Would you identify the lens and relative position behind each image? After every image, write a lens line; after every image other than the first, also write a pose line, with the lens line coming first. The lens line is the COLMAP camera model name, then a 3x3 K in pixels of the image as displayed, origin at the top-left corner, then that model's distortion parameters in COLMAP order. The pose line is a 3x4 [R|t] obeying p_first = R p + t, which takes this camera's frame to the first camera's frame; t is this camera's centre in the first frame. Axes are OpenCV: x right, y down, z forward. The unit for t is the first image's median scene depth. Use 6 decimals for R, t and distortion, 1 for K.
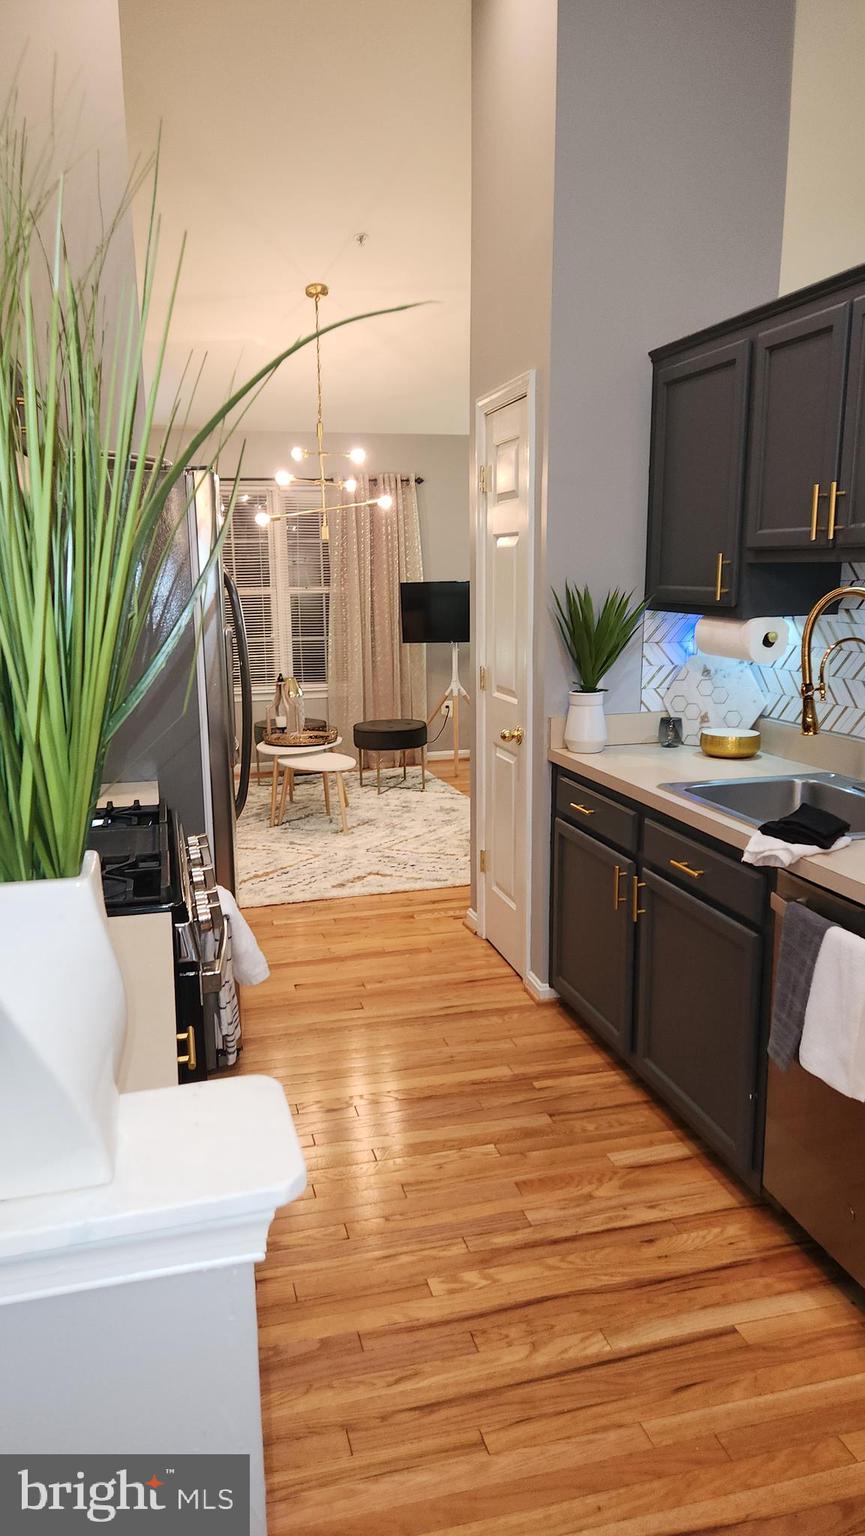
lens RADIAL K [[1027.6, 0, 412.5], [0, 1027.6, 781.7], [0, 0, 1]] dist [0.087078, -0.079423]
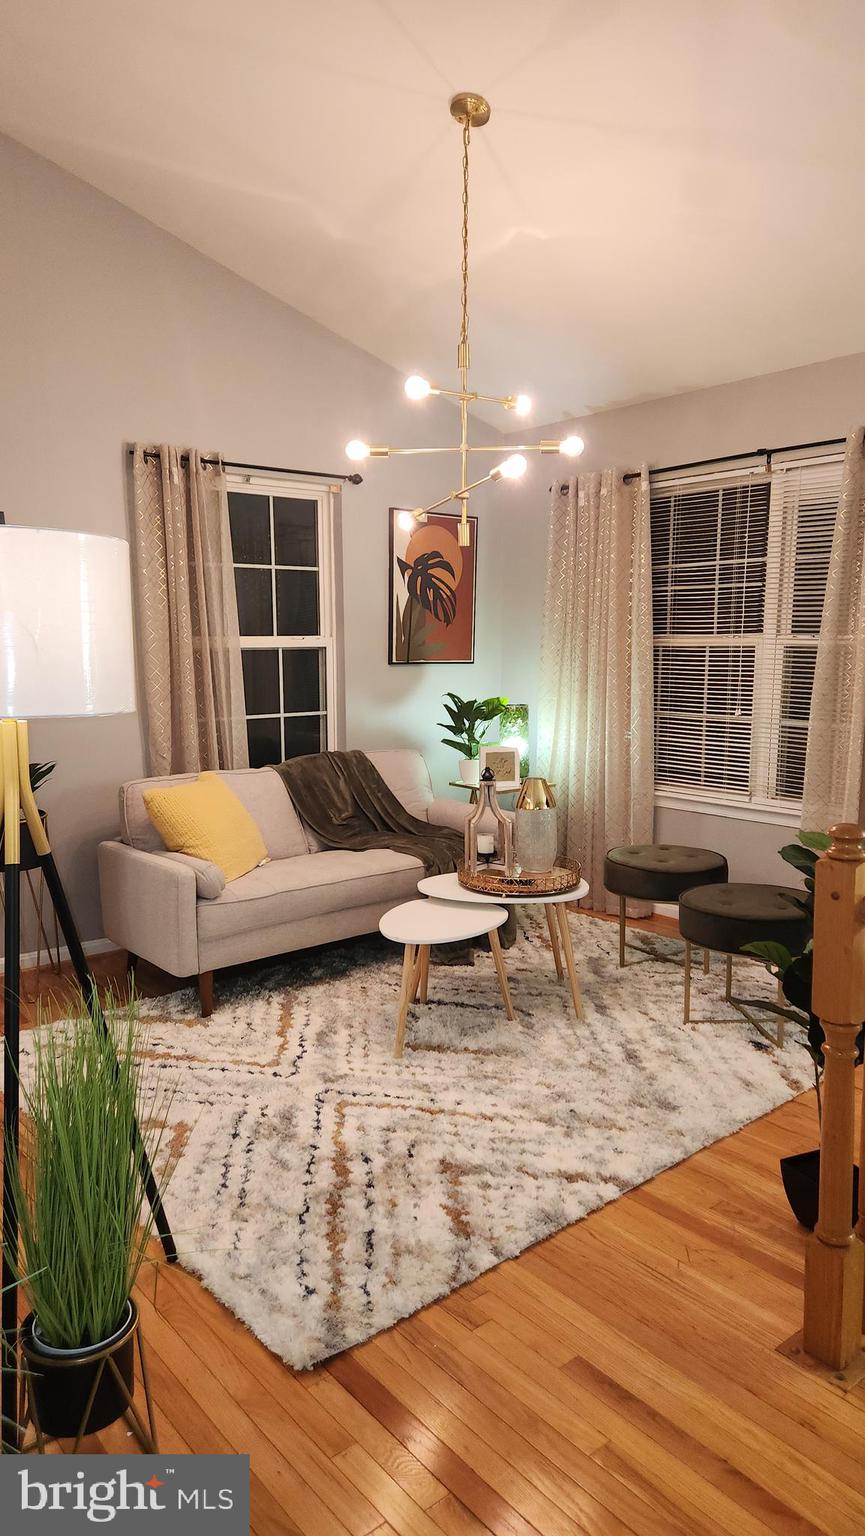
lens RADIAL K [[1027.6, 0, 412.5], [0, 1027.6, 781.7], [0, 0, 1]] dist [0.087078, -0.079423]
pose [[0.407694, 0.143104, -0.901835, 0.730621], [-0.187814, 0.979668, 0.070549, -0.234402], [0.893595, 0.140615, 0.426282, 1.234791]]
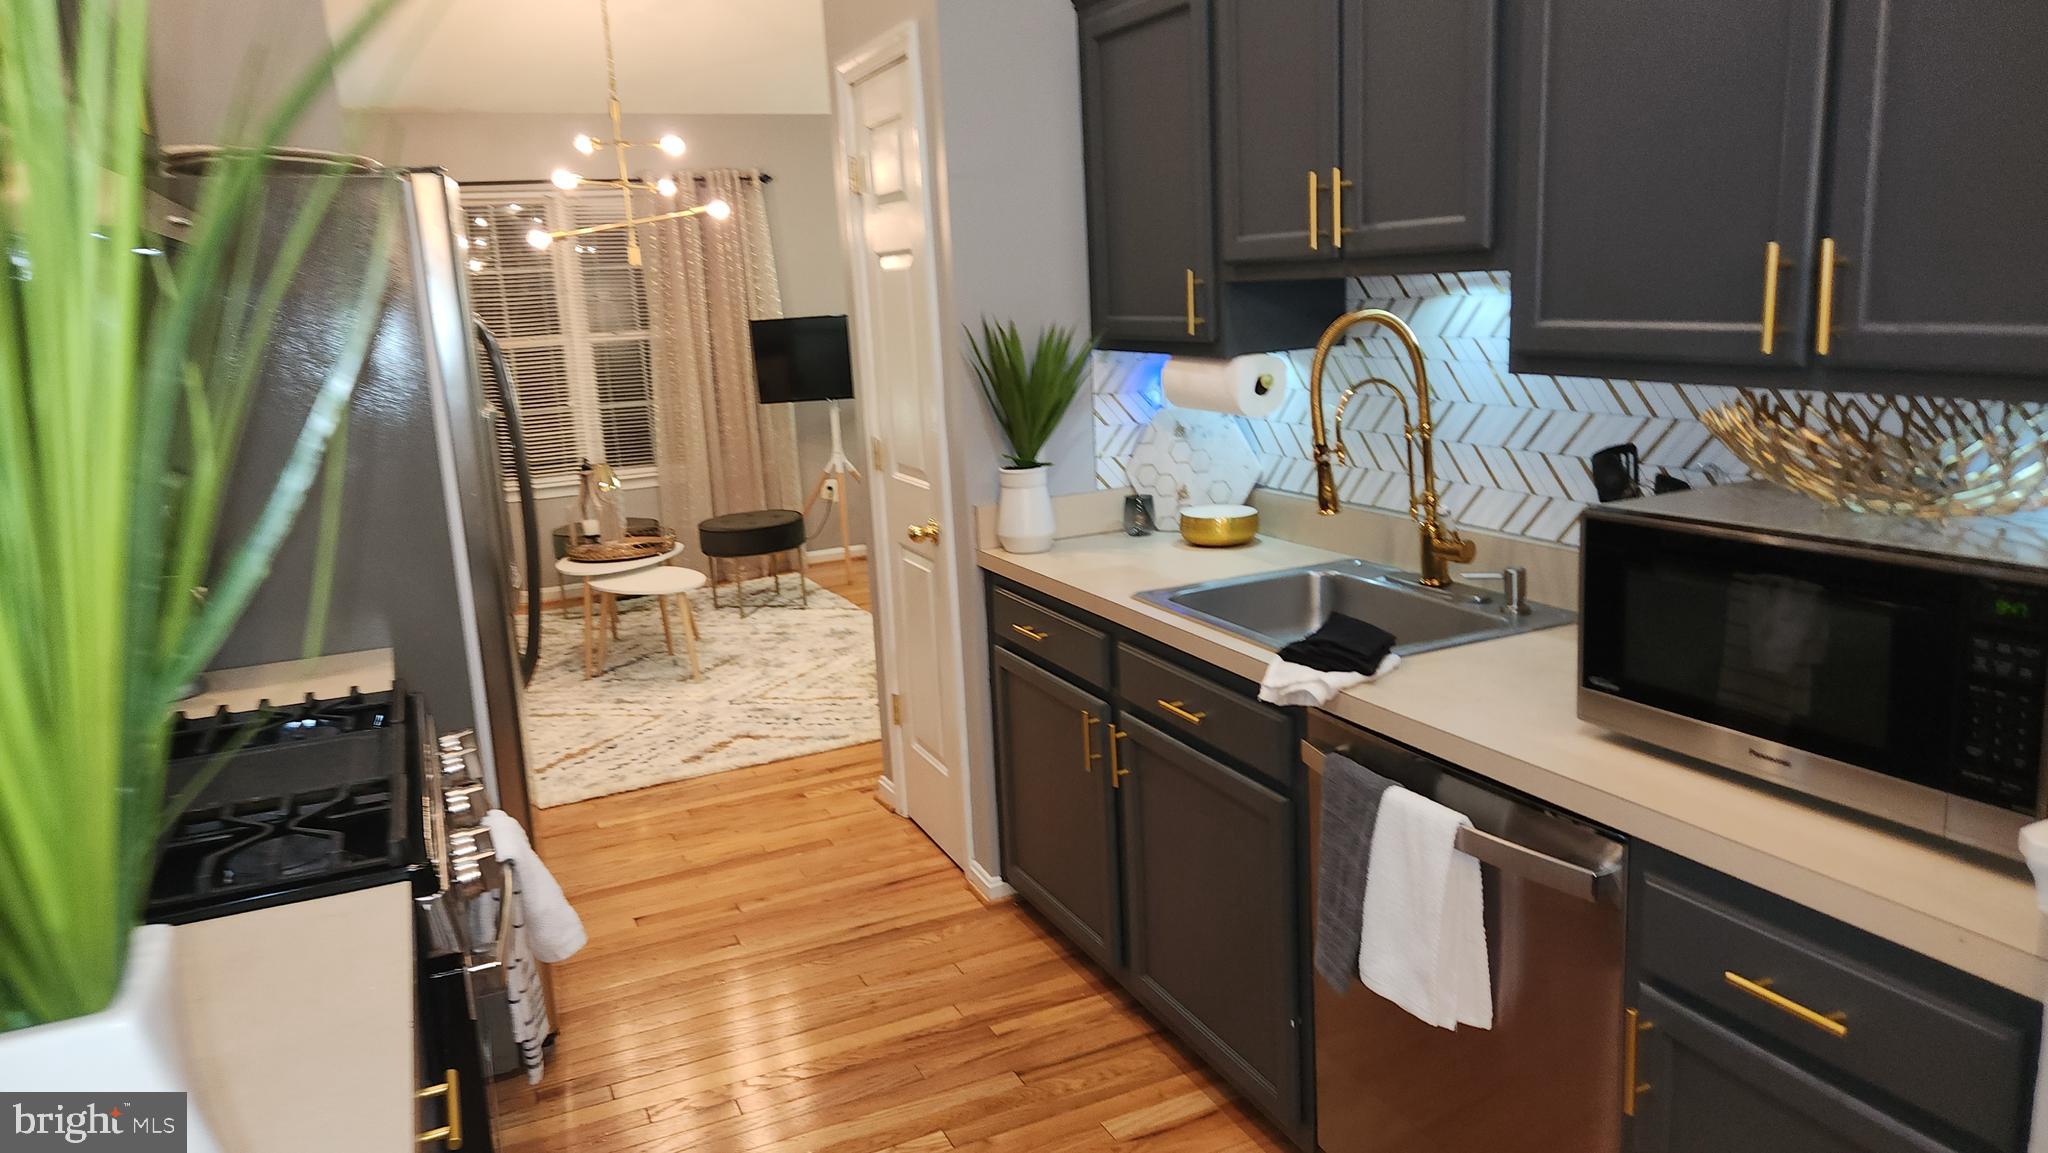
lens RADIAL K [[1370.1, 0, 1007.3], [0, 1370.1, 572.6], [0, 0, 1]] dist [0.087078, -0.079423]
pose [[0.984796, -0.074573, 0.156894, 0.002298], [0.074899, 0.997184, 0.003838, -0.018170], [-0.156738, 0.007972, 0.987608, 0.056383]]
